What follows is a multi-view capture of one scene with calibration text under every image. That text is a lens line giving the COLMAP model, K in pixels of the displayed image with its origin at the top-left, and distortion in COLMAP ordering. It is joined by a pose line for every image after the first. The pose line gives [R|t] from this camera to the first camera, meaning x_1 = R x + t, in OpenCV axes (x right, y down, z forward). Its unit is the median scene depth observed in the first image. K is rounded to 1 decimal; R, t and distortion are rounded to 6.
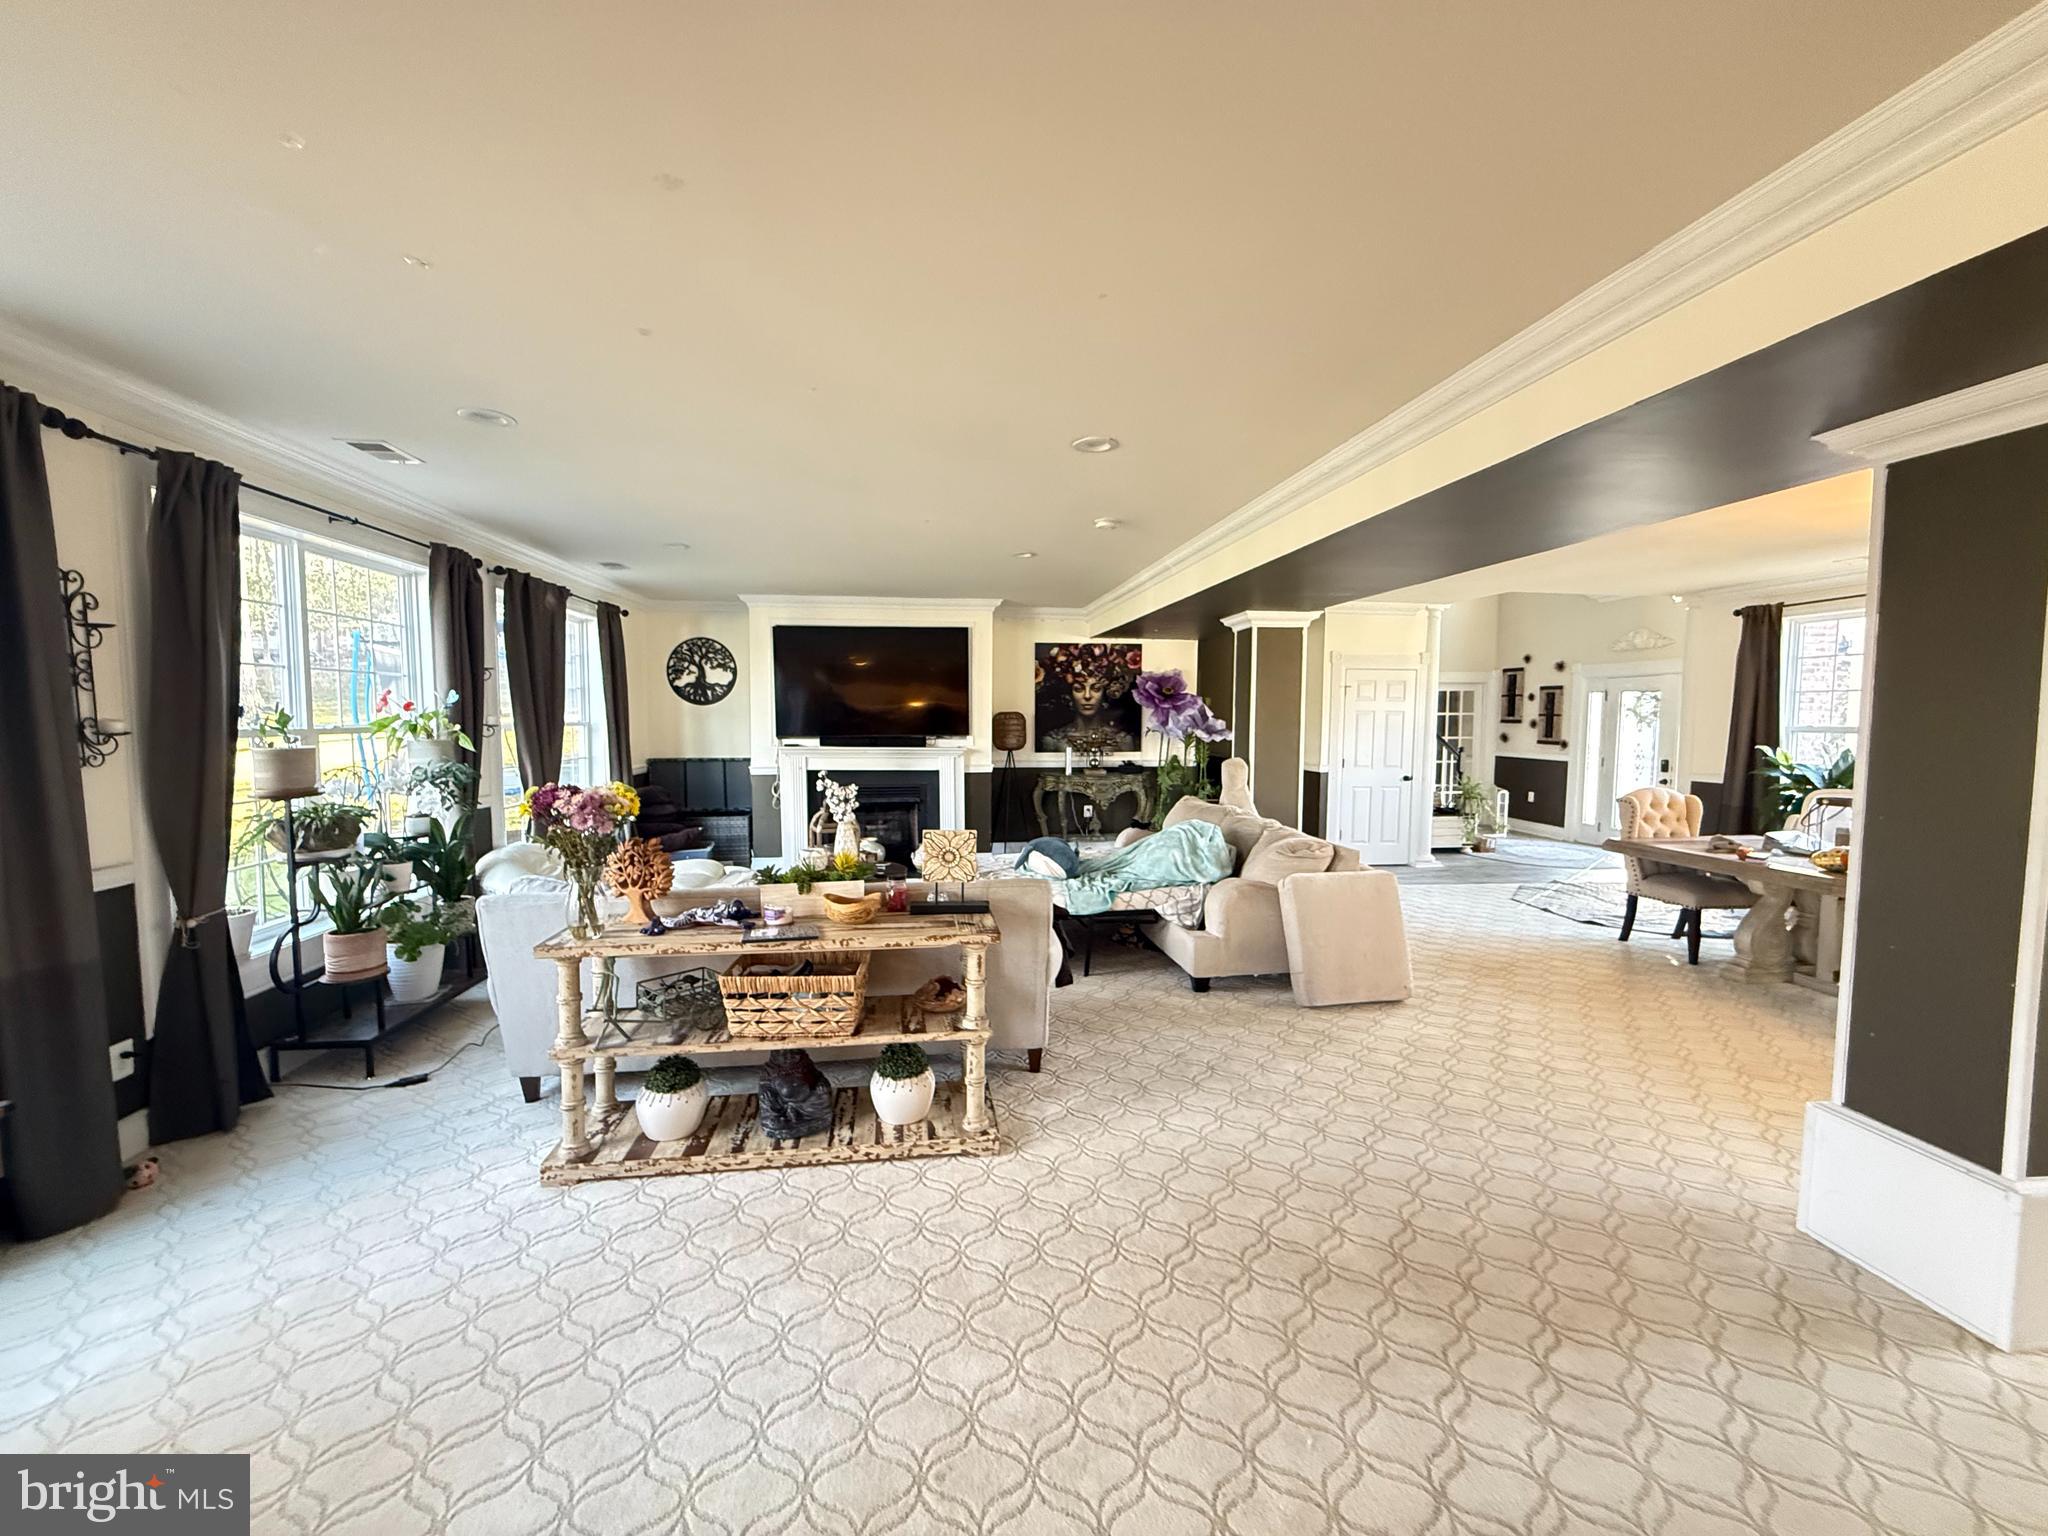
lens RADIAL K [[815.0, 0, 1023.2], [0, 815.0, 770.4], [0, 0, 1]] dist [-0.000108, 0.000821]
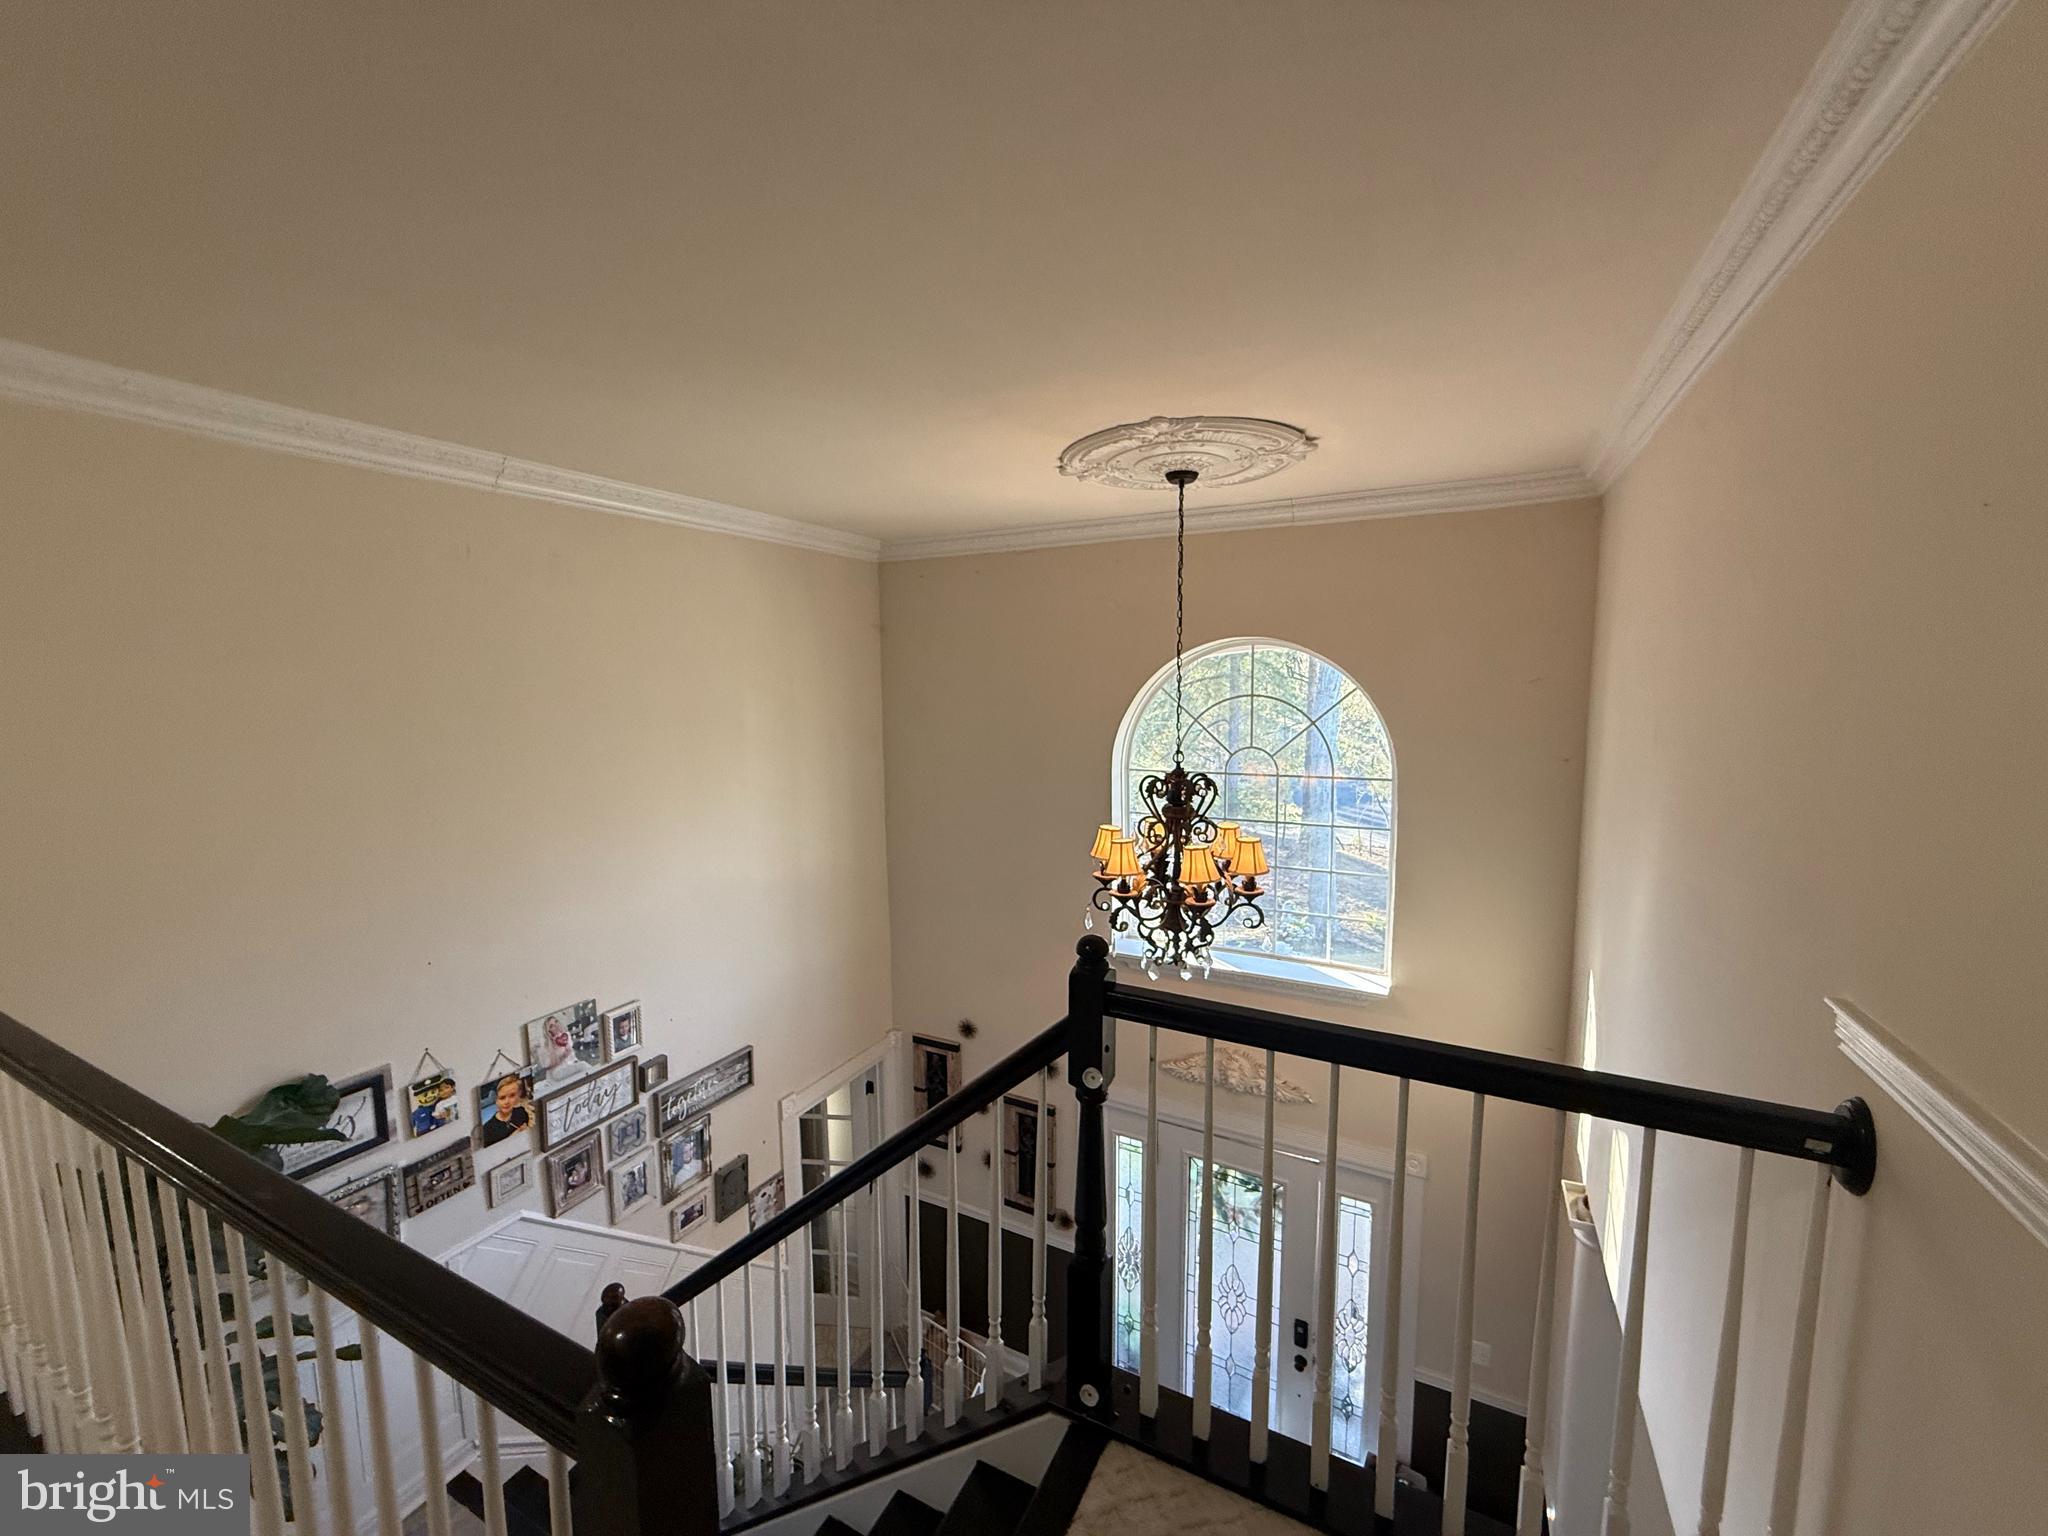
lens RADIAL K [[815.0, 0, 1022.4], [0, 815.0, 772.2], [0, 0, 1]] dist [-0.000108, 0.000821]
pose [[0.562892, -0.099873, 0.820474, 0.258088], [0.062810, 0.994971, 0.078022, -0.332924], [-0.824140, 0.007616, 0.566335, 0.710799]]
